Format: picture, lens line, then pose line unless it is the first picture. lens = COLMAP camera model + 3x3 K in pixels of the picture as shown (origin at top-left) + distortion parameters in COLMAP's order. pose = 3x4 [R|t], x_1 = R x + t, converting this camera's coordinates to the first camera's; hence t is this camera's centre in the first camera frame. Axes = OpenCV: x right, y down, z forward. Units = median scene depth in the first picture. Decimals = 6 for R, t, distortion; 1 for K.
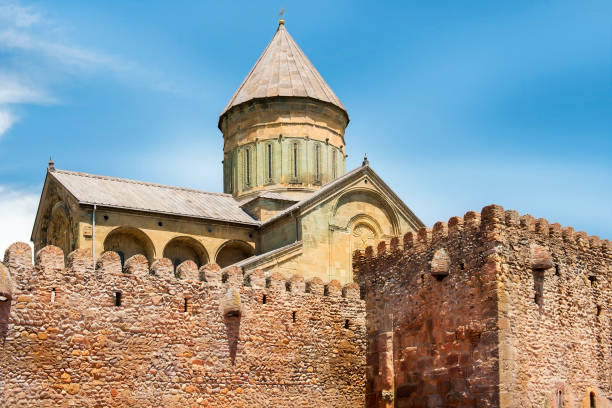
lens RADIAL K [[802.7, 0, 285.4], [0, 802.7, 204.0], [0, 0, 1]] dist [0.276443, -0.004716]
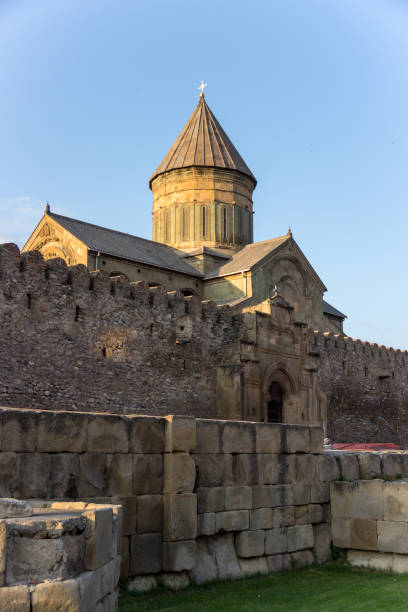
lens RADIAL K [[797.6, 0, 212.8], [0, 797.6, 306.1], [0, 0, 1]] dist [-0.136934, -0.003430]
pose [[0.957041, 0.078825, 0.279033, -0.353959], [-0.110356, 0.988936, 0.099135, -0.050545], [-0.268132, -0.125669, 0.955151, -0.153896]]
